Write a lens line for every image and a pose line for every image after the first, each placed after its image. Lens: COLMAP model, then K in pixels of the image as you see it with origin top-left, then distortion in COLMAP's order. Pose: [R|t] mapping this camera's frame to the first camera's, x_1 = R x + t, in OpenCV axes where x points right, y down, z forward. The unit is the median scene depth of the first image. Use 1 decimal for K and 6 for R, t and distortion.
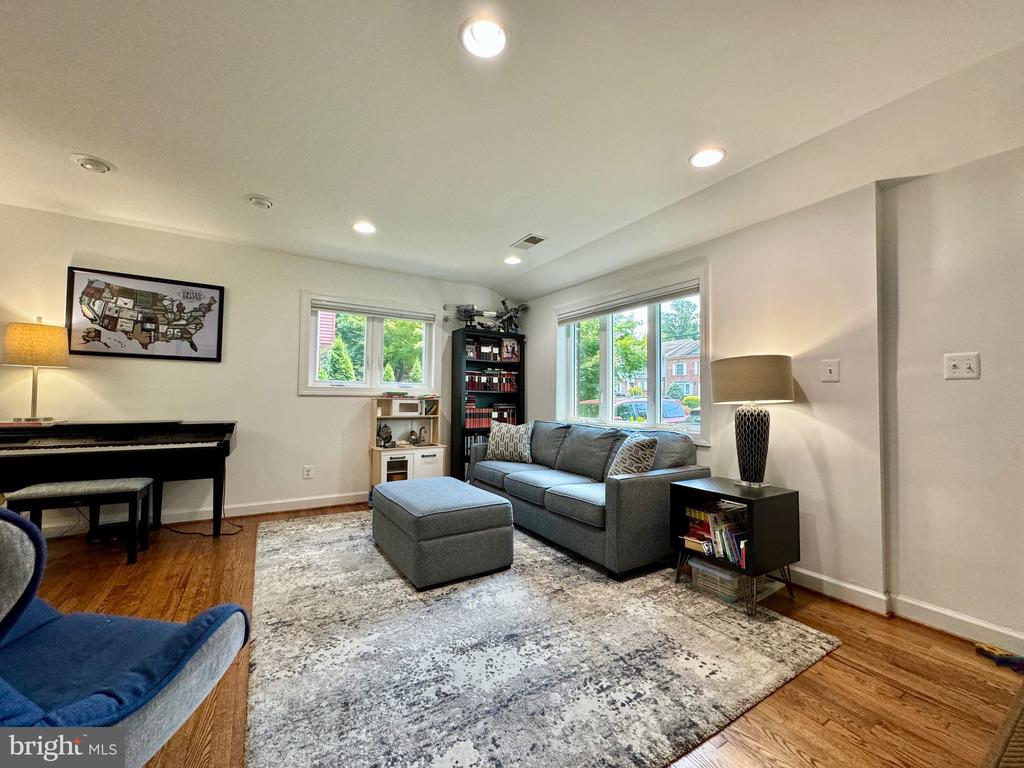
lens RADIAL K [[407.0, 0, 509.8], [0, 407.0, 386.8], [0, 0, 1]] dist [-0.000951, -0.000077]
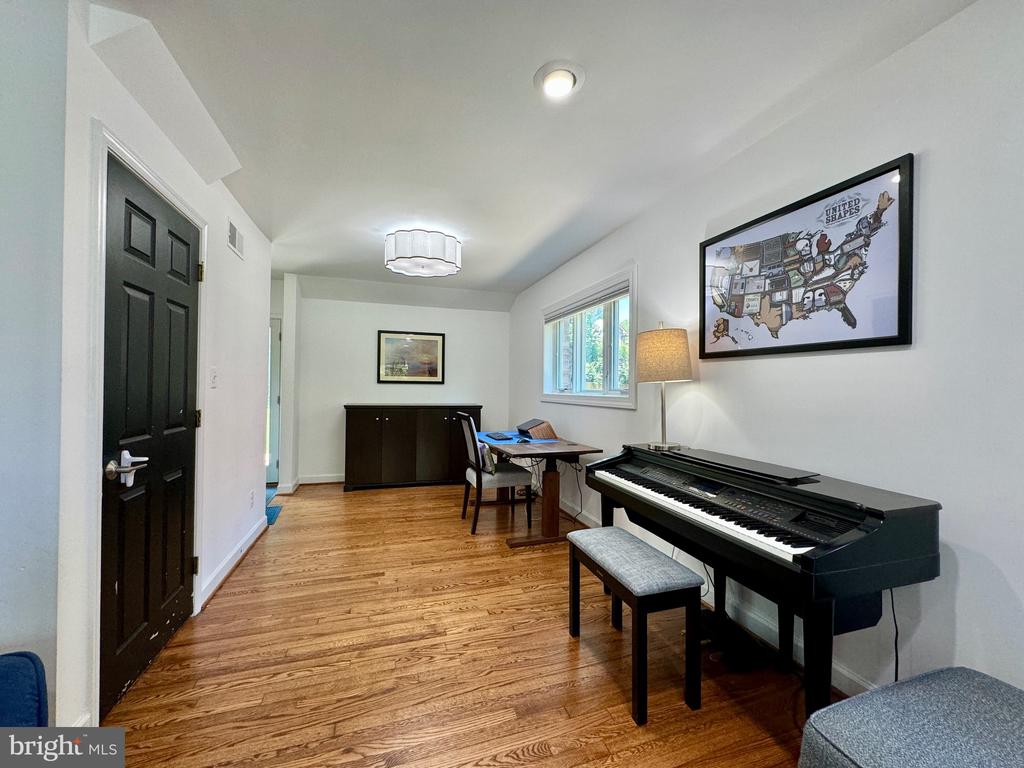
lens RADIAL K [[407.0, 0, 511.5], [0, 407.0, 388.6], [0, 0, 1]] dist [-0.000951, -0.000077]
pose [[-0.251534, -0.006929, -0.967824, -0.238464], [0.014273, 0.999839, -0.010867, -0.019151], [0.967743, -0.016547, -0.251394, 0.767082]]
